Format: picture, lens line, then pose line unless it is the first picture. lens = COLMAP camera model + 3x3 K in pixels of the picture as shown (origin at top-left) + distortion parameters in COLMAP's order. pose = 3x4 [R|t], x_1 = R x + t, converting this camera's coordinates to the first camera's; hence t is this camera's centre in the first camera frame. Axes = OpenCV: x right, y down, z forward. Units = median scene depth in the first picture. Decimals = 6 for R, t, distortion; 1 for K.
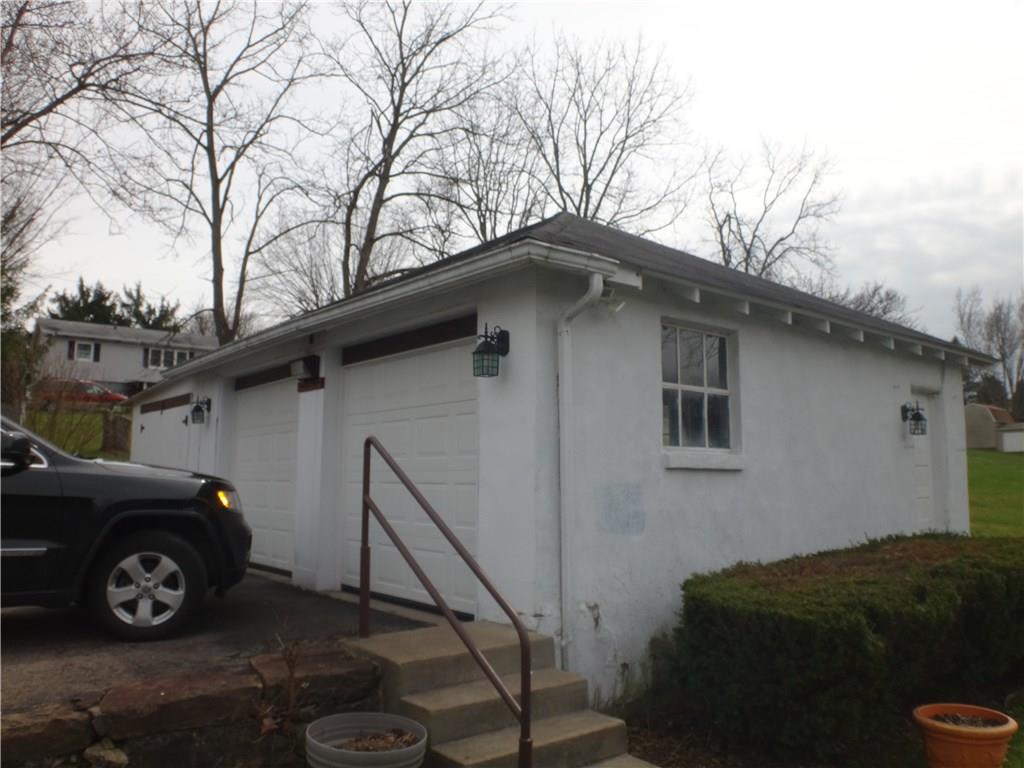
lens RADIAL K [[787.7, 0, 512.0], [0, 787.7, 384.0], [0, 0, 1]] dist [-0.042613, -0.038717]
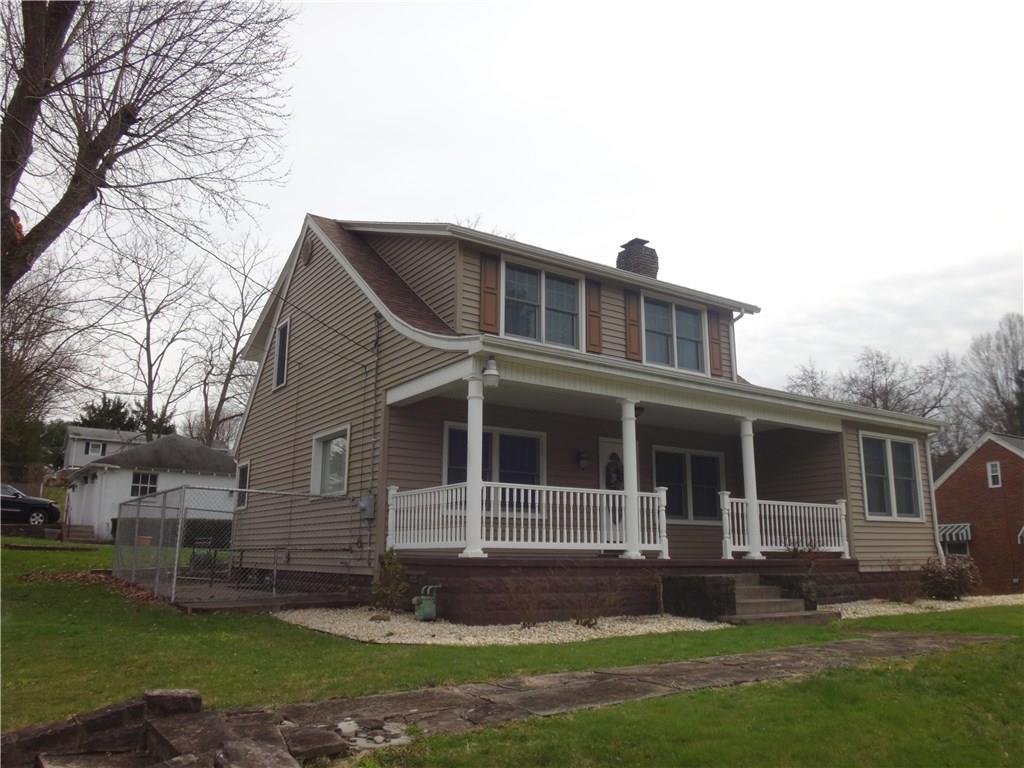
lens RADIAL K [[787.7, 0, 512.0], [0, 787.7, 384.0], [0, 0, 1]] dist [-0.042613, -0.038717]
pose [[0.998147, -0.004726, -0.060662, 0.364210], [-0.001279, 0.995129, -0.098569, -0.019127], [0.060833, 0.098464, 0.993280, -0.487644]]
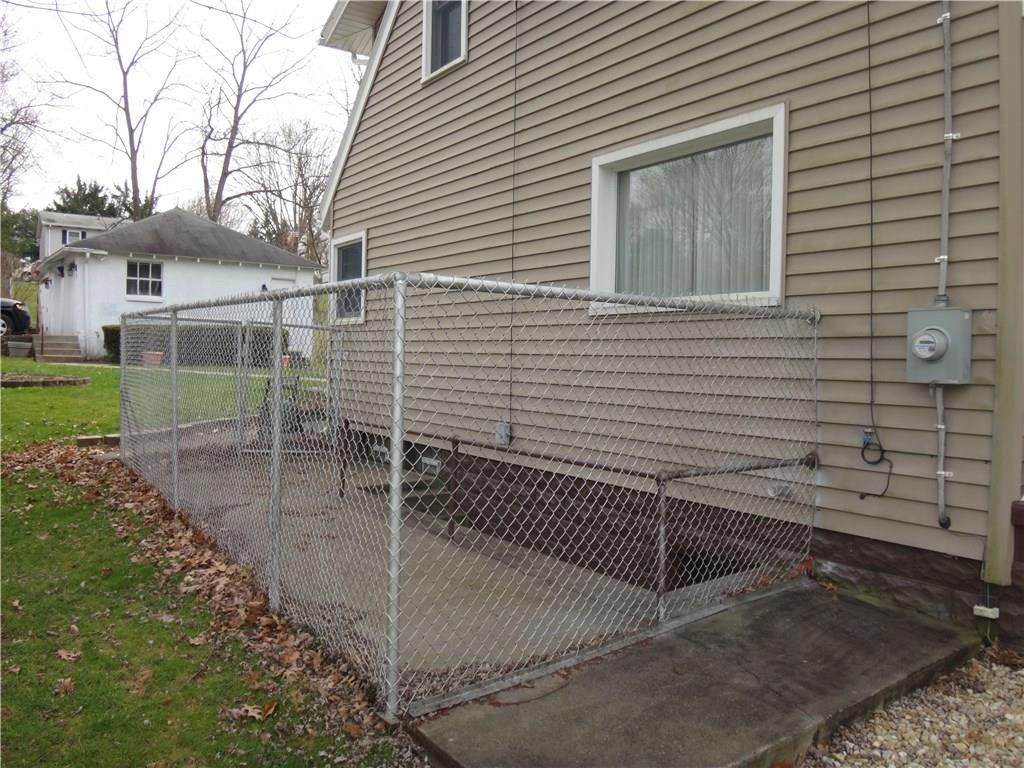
lens RADIAL K [[787.7, 0, 512.0], [0, 787.7, 384.0], [0, 0, 1]] dist [-0.042613, -0.038717]
pose [[0.998848, 0.023238, -0.041991, 0.259868], [-0.016431, 0.987665, 0.155719, -0.012601], [0.045092, -0.154850, 0.986908, -0.313418]]
